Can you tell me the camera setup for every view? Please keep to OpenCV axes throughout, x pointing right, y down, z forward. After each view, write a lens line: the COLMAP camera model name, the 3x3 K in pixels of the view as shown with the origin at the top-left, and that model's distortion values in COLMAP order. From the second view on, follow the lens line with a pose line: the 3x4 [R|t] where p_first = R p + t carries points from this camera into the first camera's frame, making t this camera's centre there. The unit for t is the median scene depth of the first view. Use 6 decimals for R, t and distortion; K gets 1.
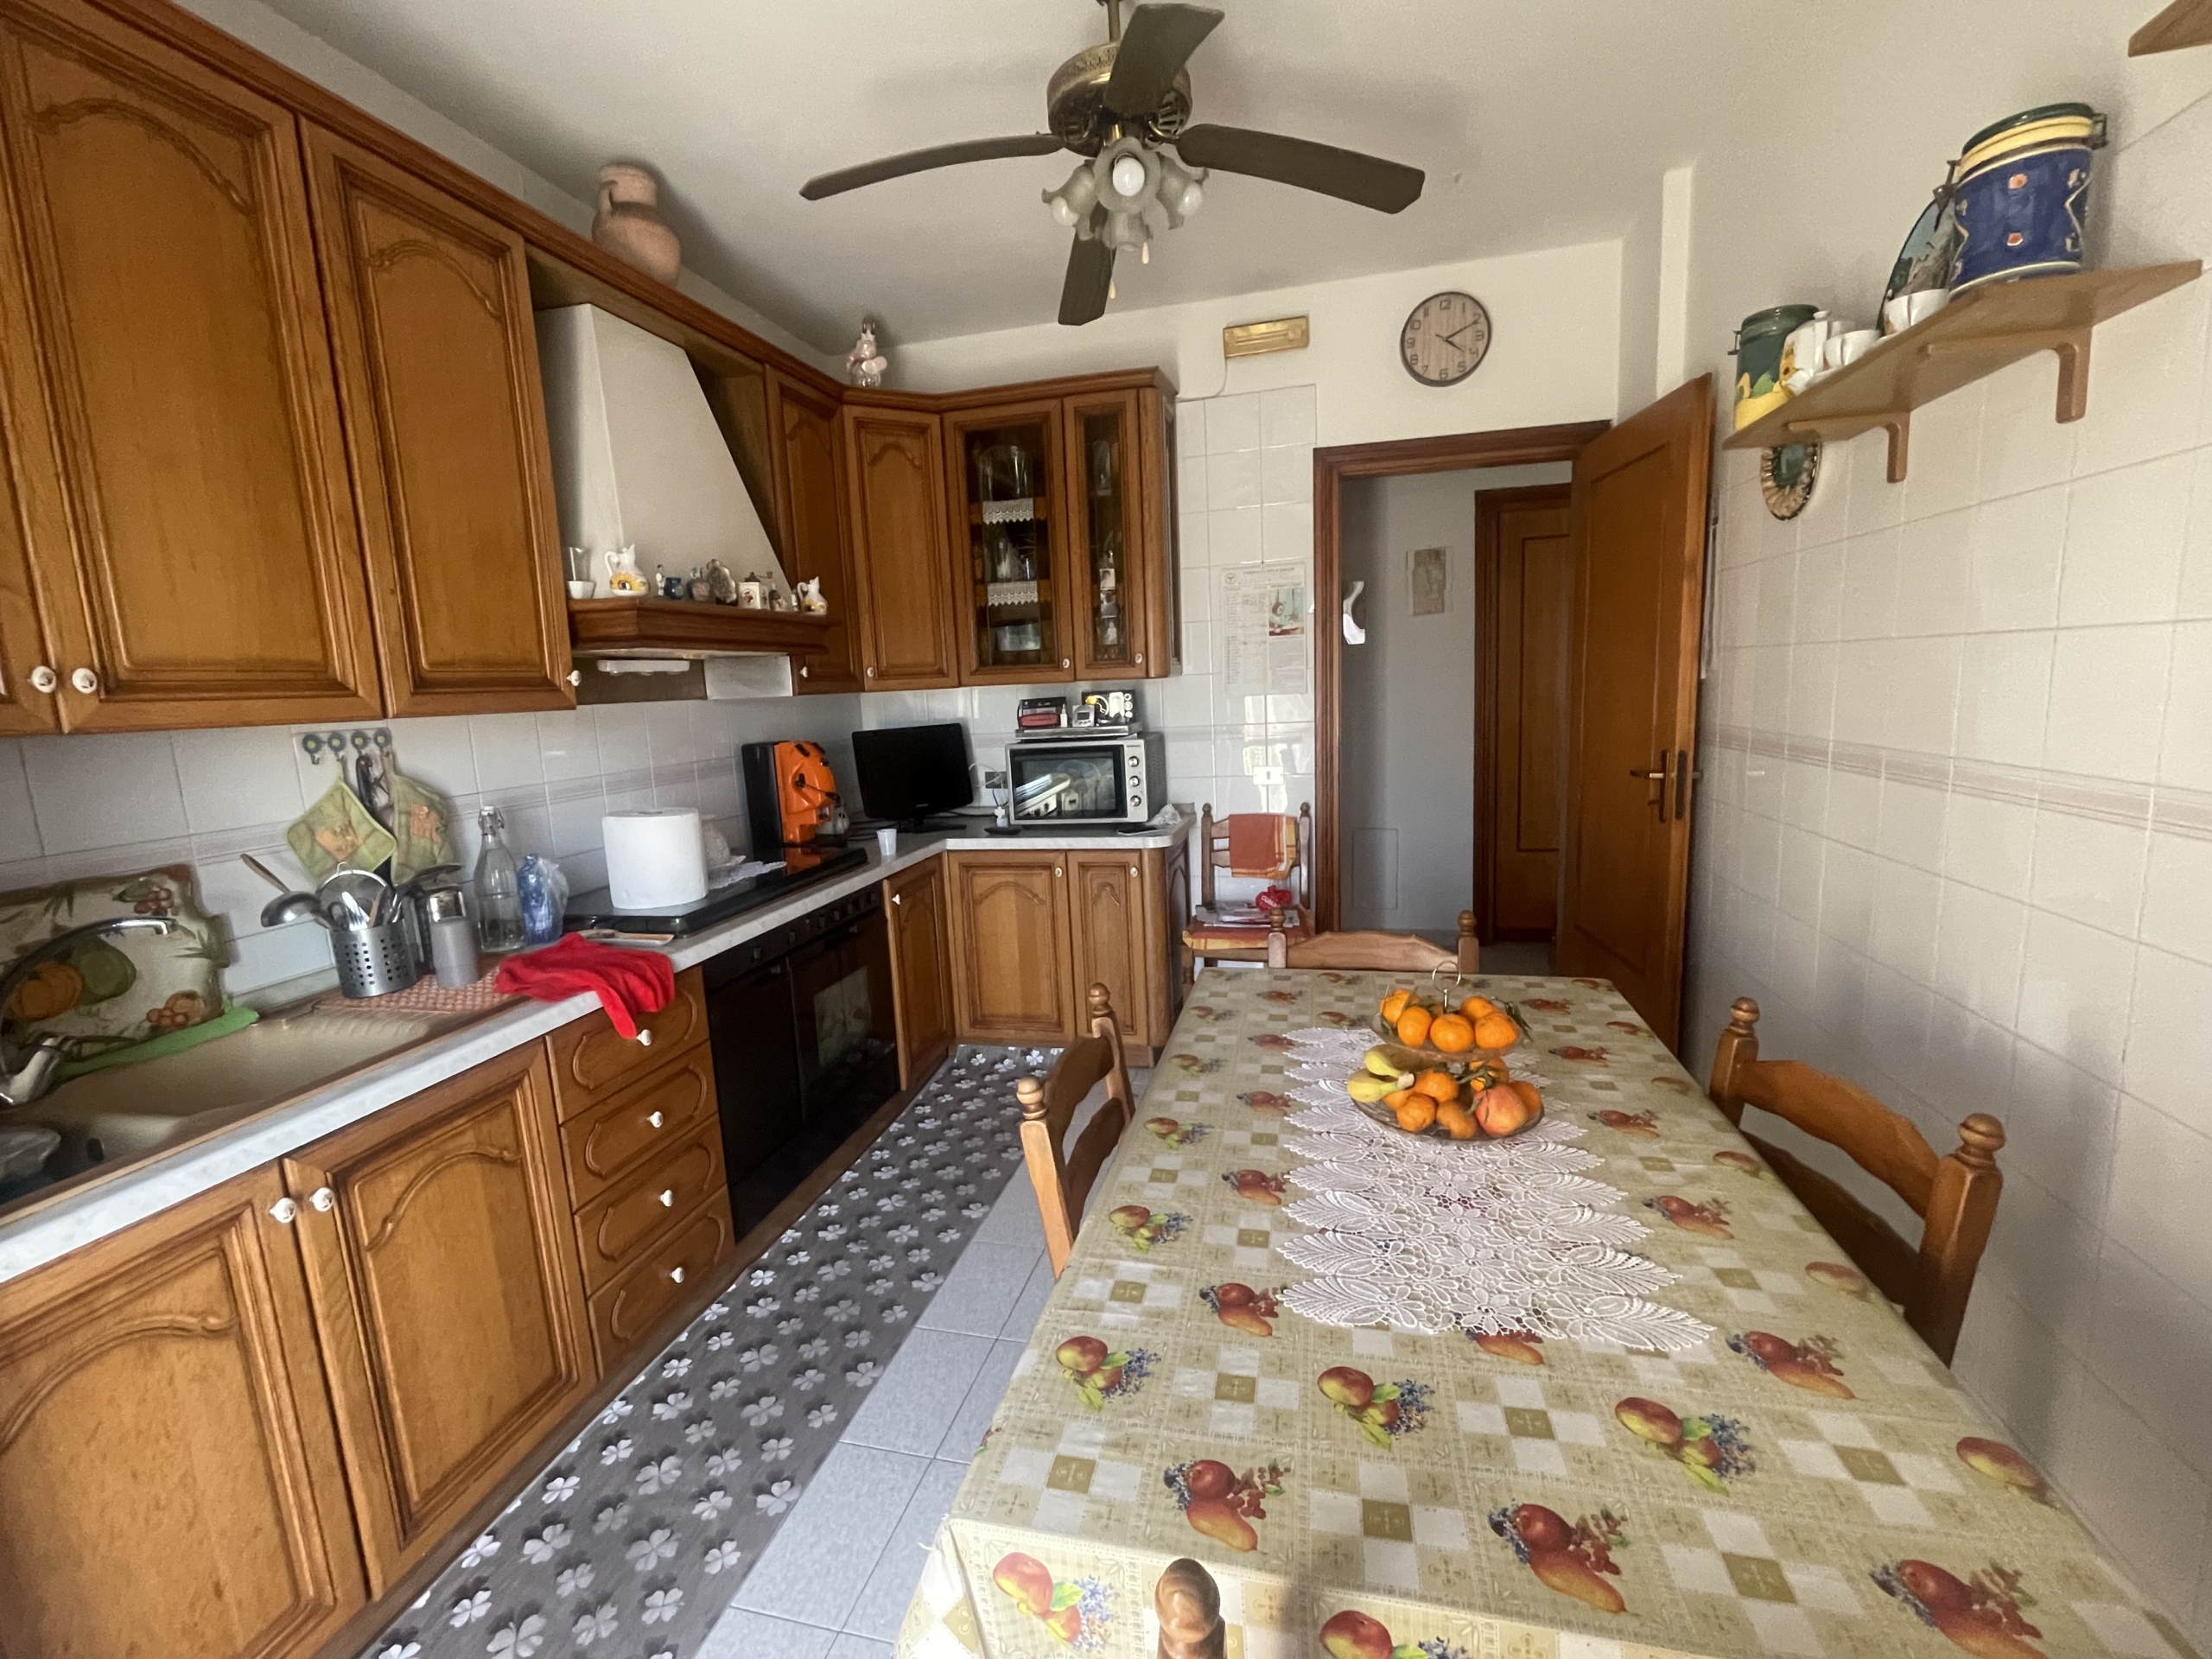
lens RADIAL K [[977.3, 0, 1096.1], [0, 977.3, 826.6], [0, 0, 1]] dist [0.006395, -0.000856]
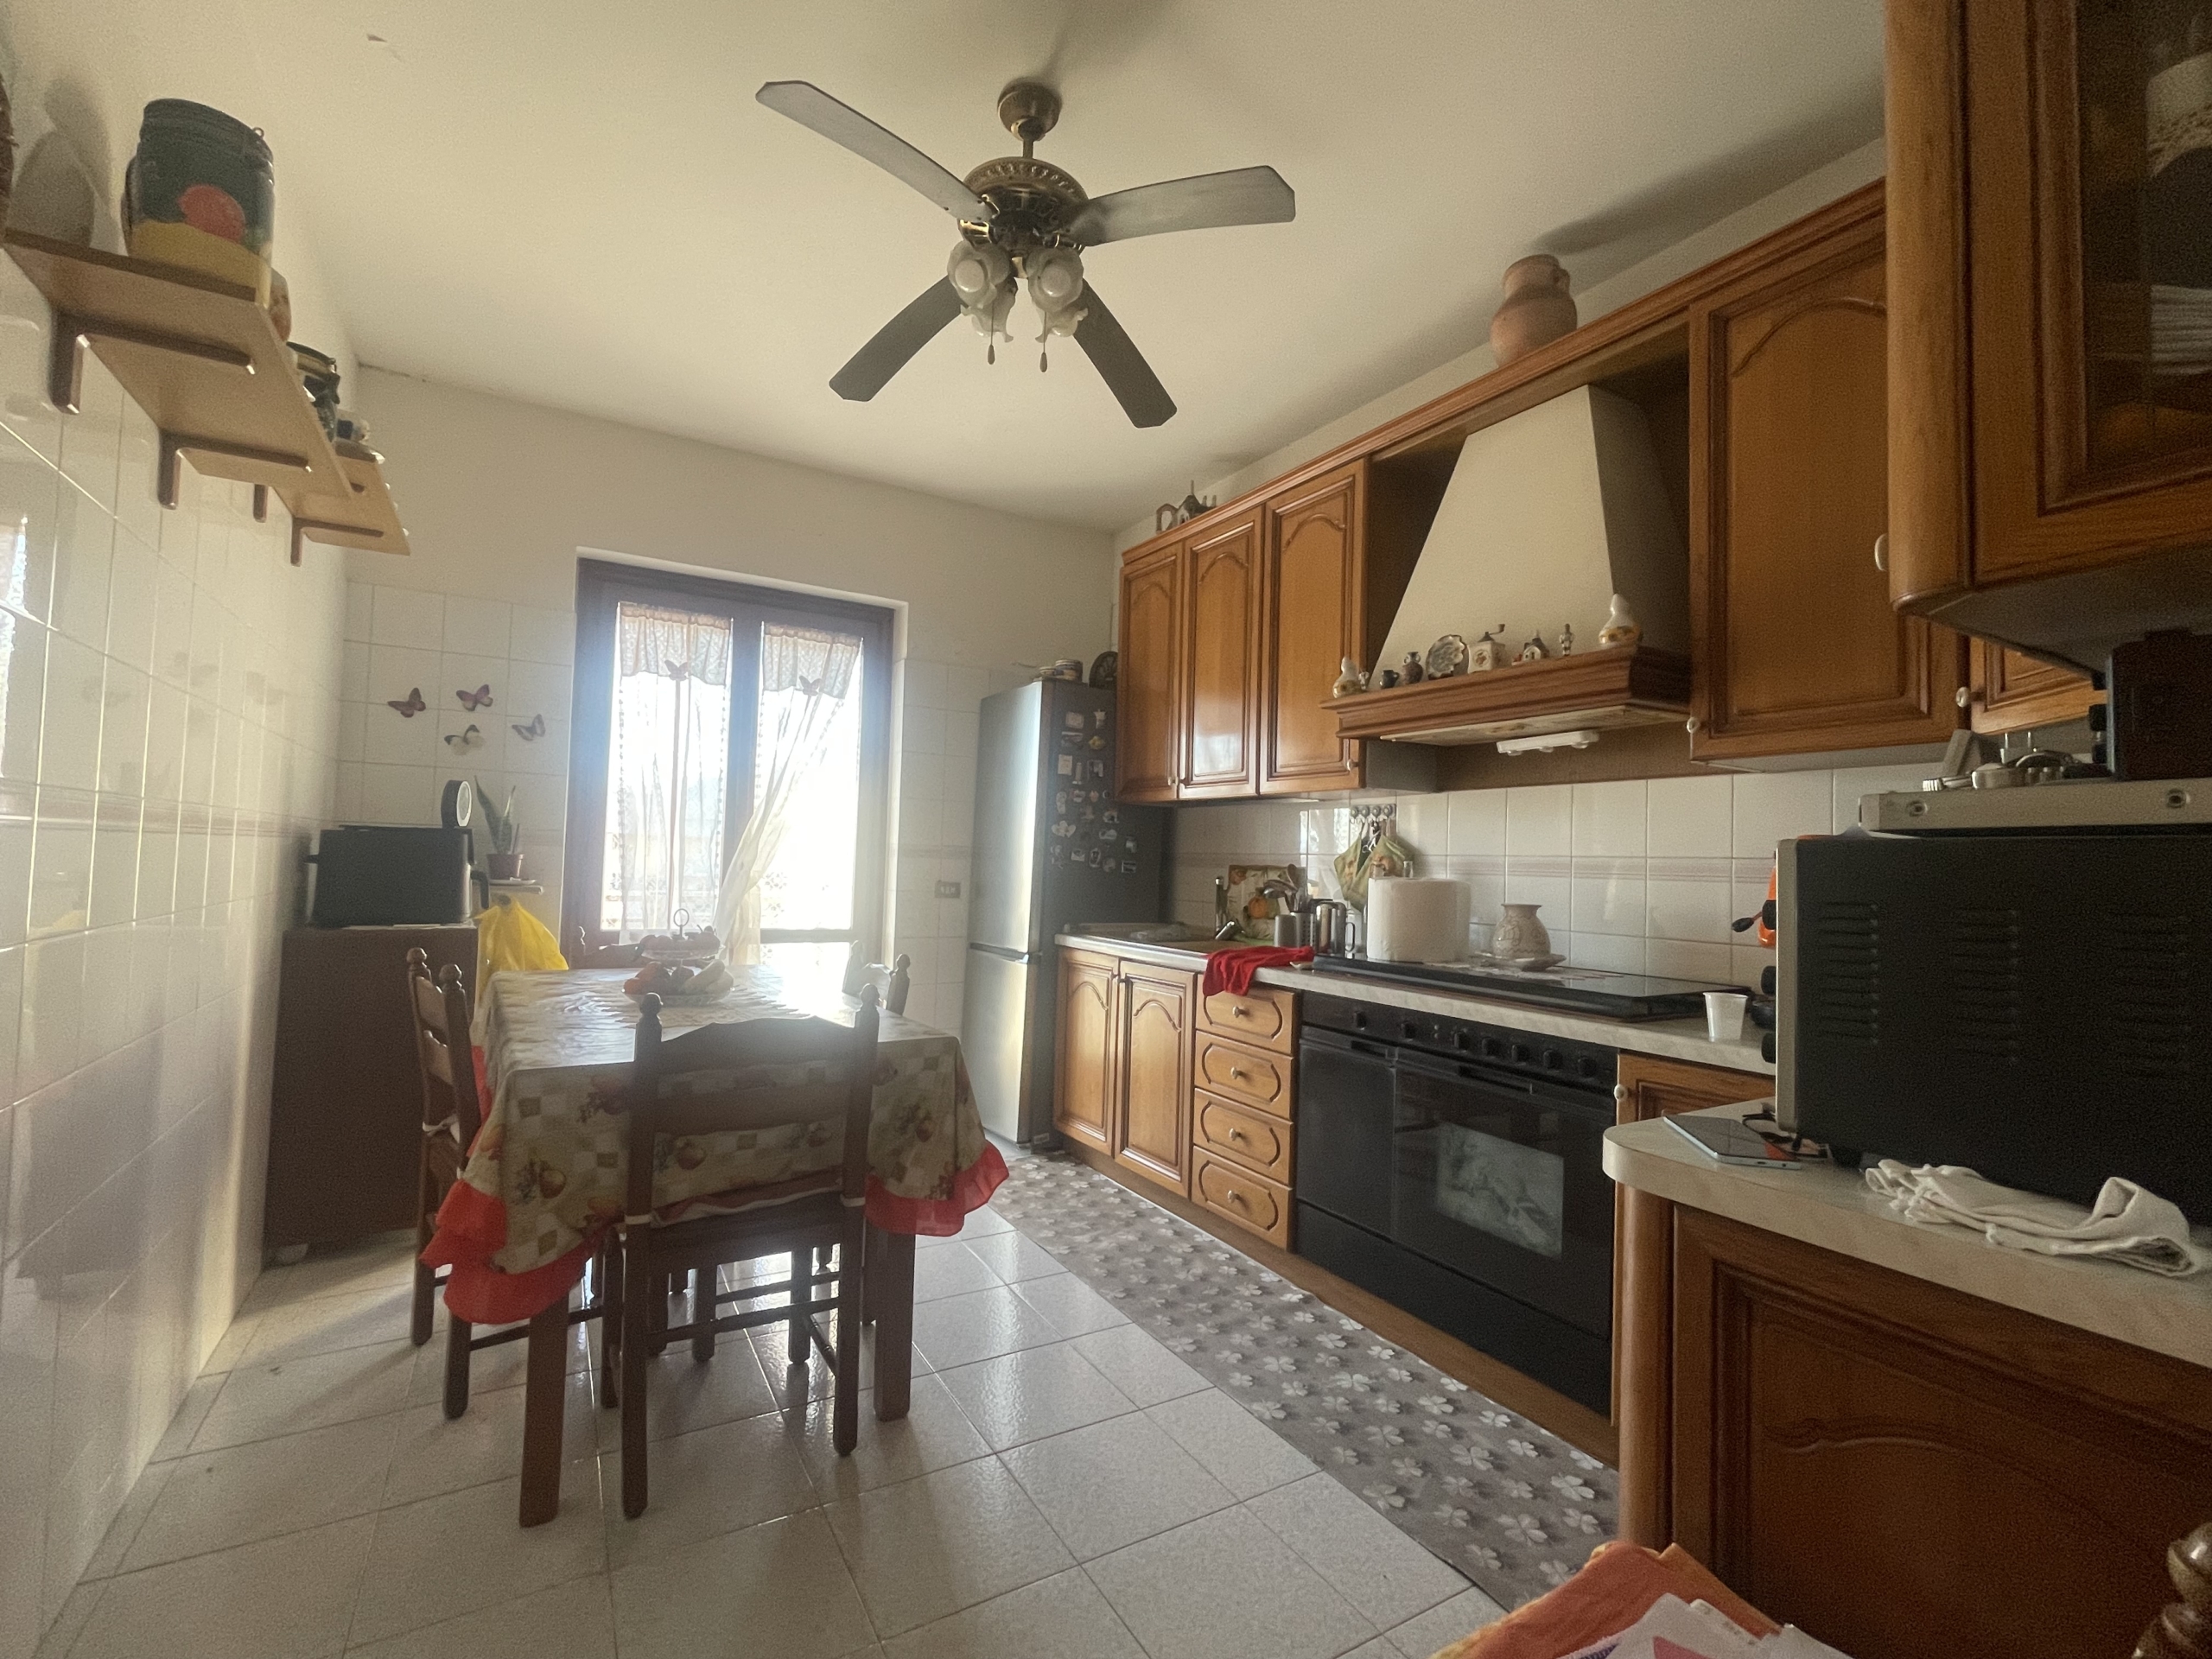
lens RADIAL K [[977.3, 0, 1095.7], [0, 977.3, 830.9], [0, 0, 1]] dist [0.006395, -0.000856]
pose [[-0.713724, -0.003331, -0.700419, 0.532392], [-0.105843, 0.989018, 0.103150, -0.132936], [0.692383, 0.147755, -0.706239, 1.407599]]
